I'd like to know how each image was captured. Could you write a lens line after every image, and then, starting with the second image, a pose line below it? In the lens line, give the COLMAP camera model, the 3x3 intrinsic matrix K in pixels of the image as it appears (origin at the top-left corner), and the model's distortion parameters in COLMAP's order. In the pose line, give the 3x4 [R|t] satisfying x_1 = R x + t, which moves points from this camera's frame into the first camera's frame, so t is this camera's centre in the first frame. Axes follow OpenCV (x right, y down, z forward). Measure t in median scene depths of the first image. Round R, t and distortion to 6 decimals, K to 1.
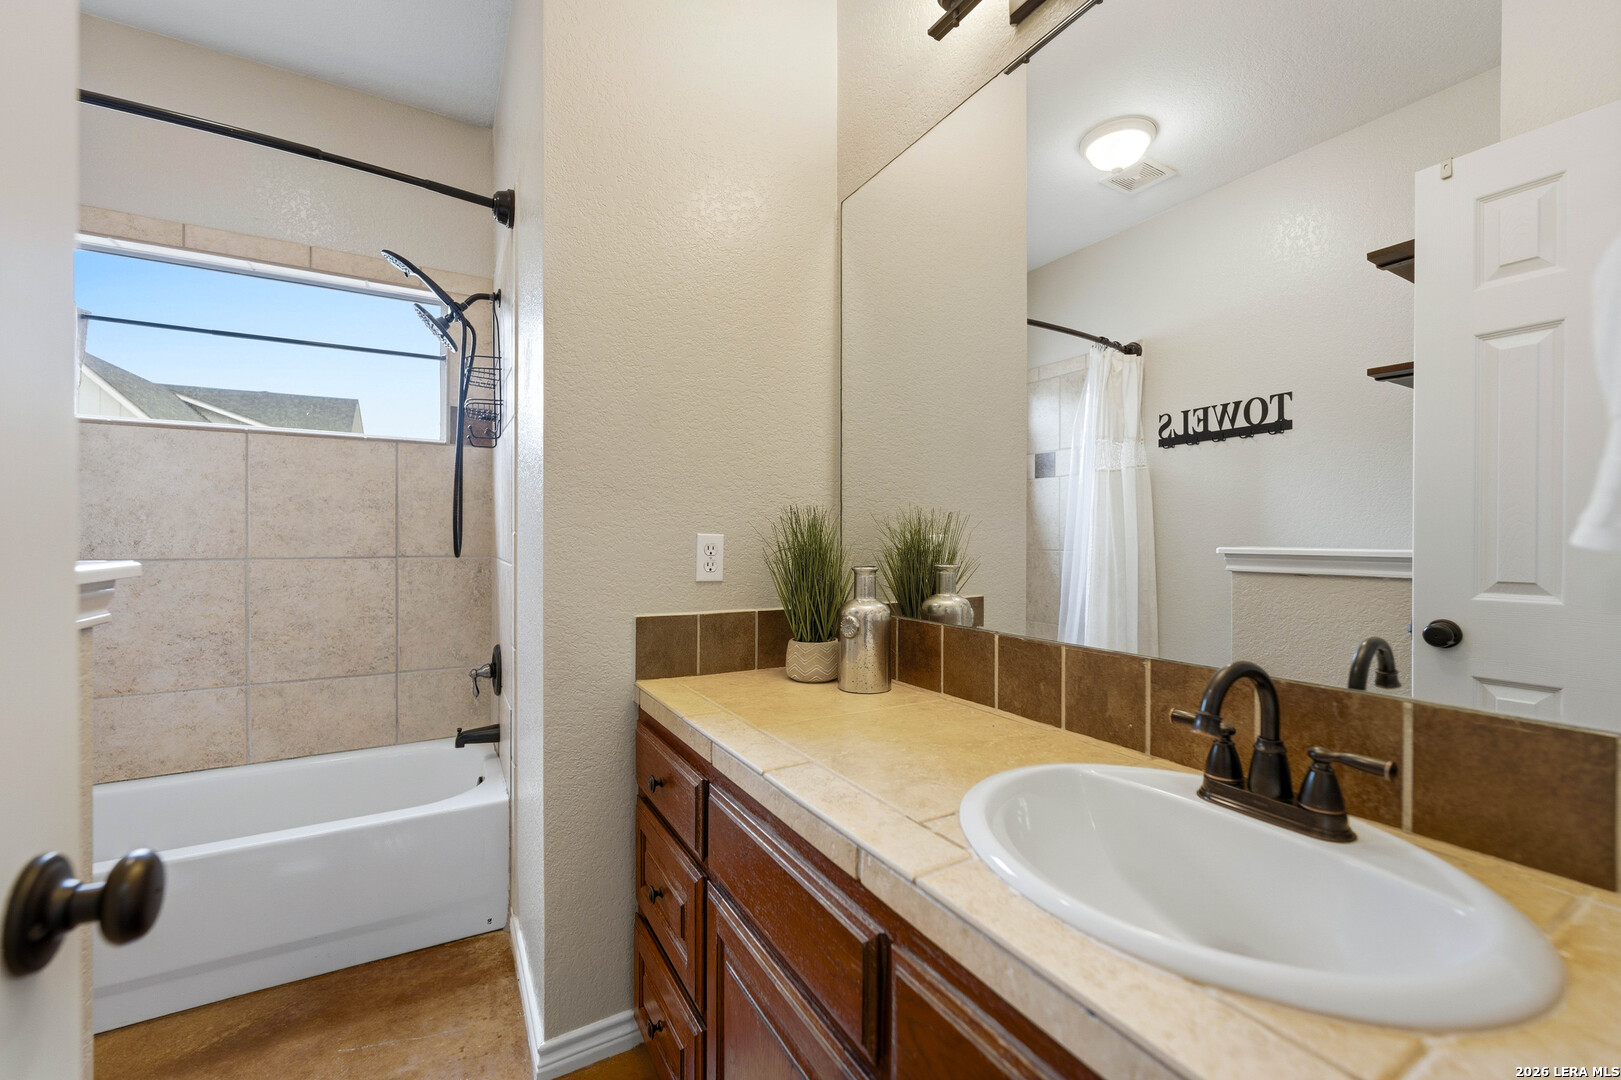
lens RADIAL K [[660.8, 0, 810.5], [0, 660.8, 537.3], [0, 0, 1]] dist [-0.005941, 0.002152]
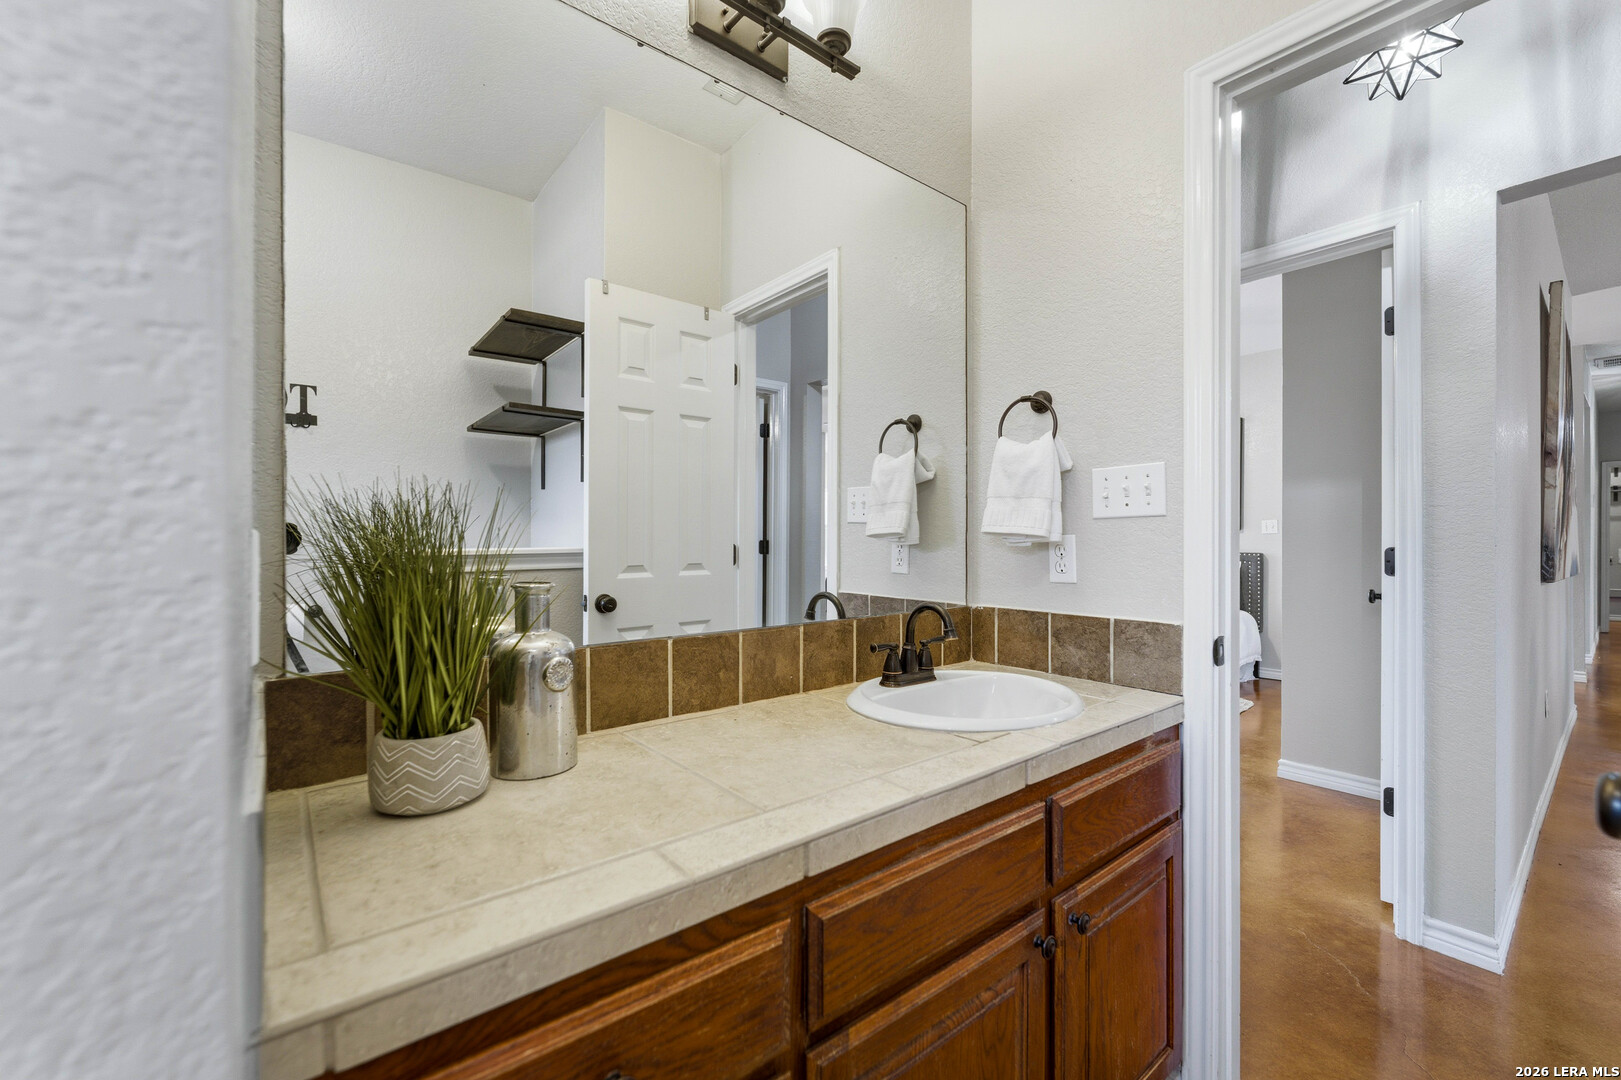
lens RADIAL K [[660.8, 0, 815.1], [0, 660.8, 538.0], [0, 0, 1]] dist [-0.005941, 0.002152]
pose [[-0.145657, -0.000925, 0.989335, -0.700867], [0.003188, 0.999994, 0.001404, -0.000652], [-0.989330, 0.003358, -0.145654, 0.938262]]
